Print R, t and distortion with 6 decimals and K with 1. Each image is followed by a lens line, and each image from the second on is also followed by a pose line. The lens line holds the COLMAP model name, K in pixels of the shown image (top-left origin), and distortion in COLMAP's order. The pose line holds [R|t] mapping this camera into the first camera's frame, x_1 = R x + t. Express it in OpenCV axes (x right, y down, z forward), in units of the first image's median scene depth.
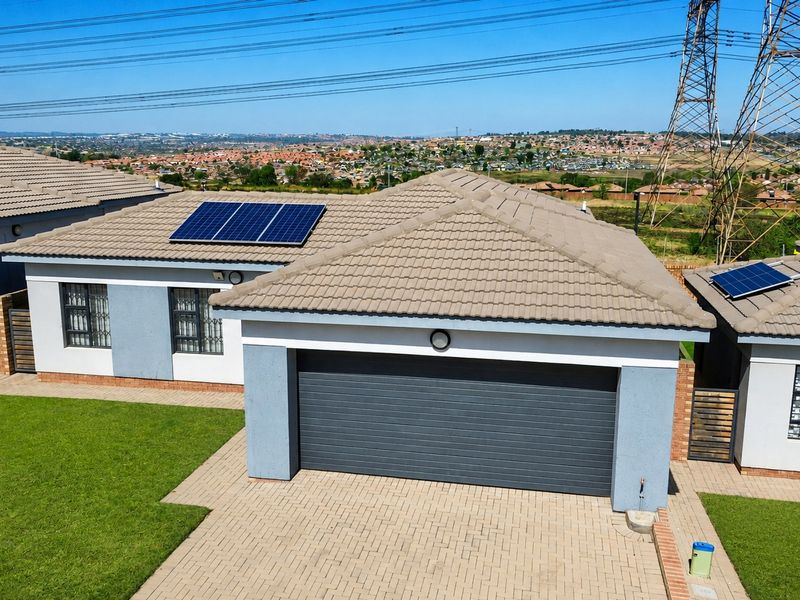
lens RADIAL K [[748.4, 0, 400.0], [0, 748.4, 300.0], [0, 0, 1]] dist [0.146250, -0.117014]
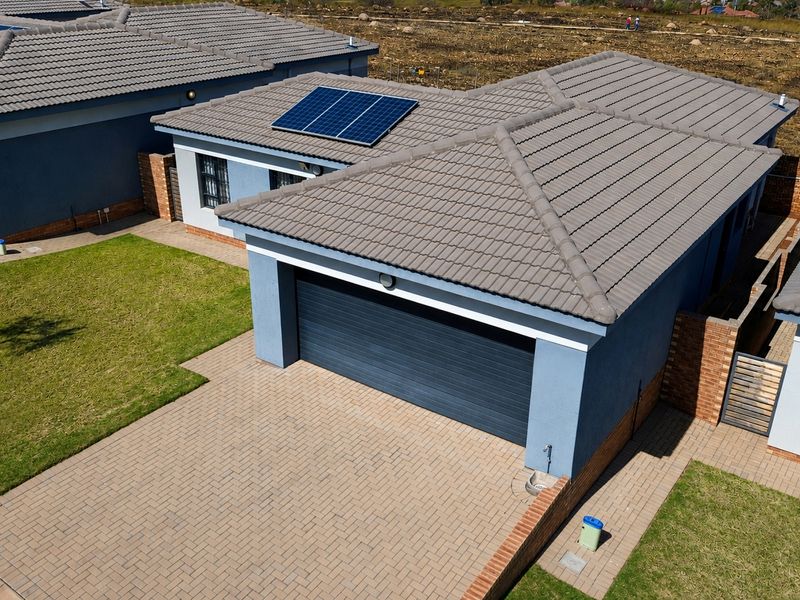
lens RADIAL K [[748.4, 0, 400.0], [0, 748.4, 300.0], [0, 0, 1]] dist [0.146250, -0.117014]
pose [[0.917107, 0.178566, -0.356411, 0.302723], [-0.092958, 0.965212, 0.244384, -0.120251], [0.387651, -0.190995, 0.901802, 0.028213]]
